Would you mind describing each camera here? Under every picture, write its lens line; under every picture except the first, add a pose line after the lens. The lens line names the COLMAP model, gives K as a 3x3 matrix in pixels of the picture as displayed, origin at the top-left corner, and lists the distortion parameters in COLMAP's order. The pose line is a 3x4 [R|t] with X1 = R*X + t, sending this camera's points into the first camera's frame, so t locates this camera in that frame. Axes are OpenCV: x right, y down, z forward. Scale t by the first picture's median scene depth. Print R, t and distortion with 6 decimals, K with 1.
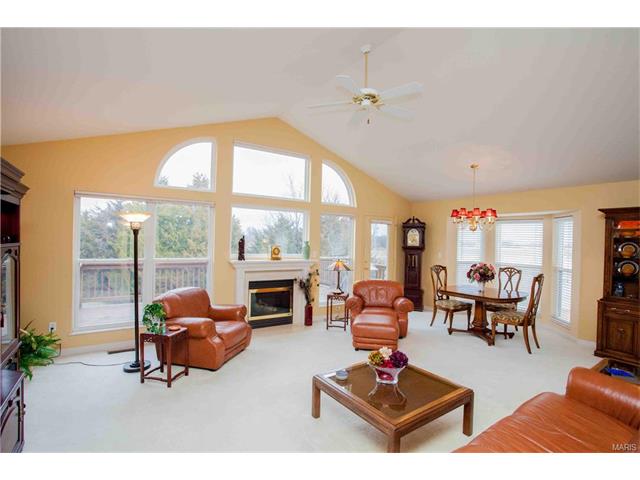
lens RADIAL K [[348.2, 0, 320.4], [0, 348.2, 250.0], [0, 0, 1]] dist [-0.000419, -0.000062]
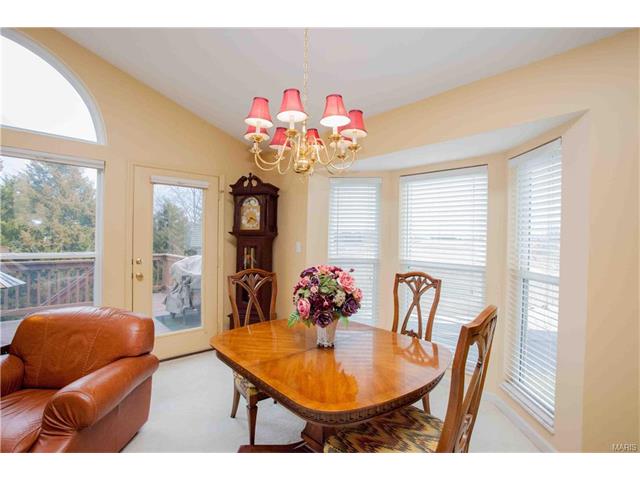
lens RADIAL K [[319.5, 0, 312.4], [0, 319.5, 239.4], [0, 0, 1]] dist [-0.002374, -0.000123]
pose [[0.997231, -0.006779, 0.074060, 0.383672], [0.007649, 0.999905, -0.011471, 0.011574], [-0.073975, 0.012006, 0.997188, 0.607882]]
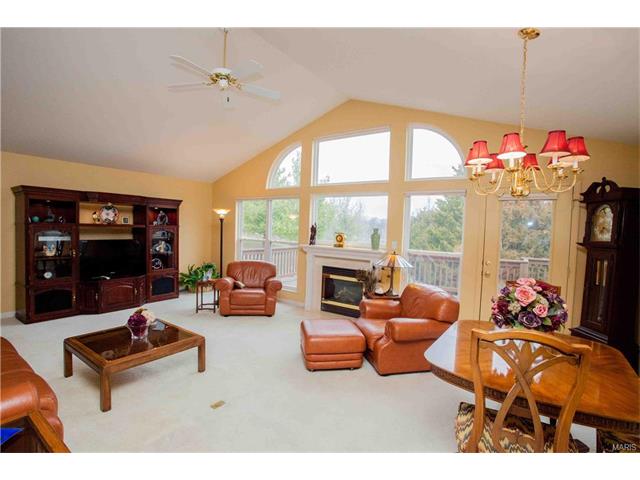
lens RADIAL K [[319.5, 0, 312.4], [0, 319.5, 239.4], [0, 0, 1]] dist [-0.002374, -0.000123]
pose [[0.337239, 0.031335, -0.940898, 0.638479], [-0.041332, 0.998975, 0.018455, -0.006233], [0.940511, 0.032666, 0.338188, 0.579561]]
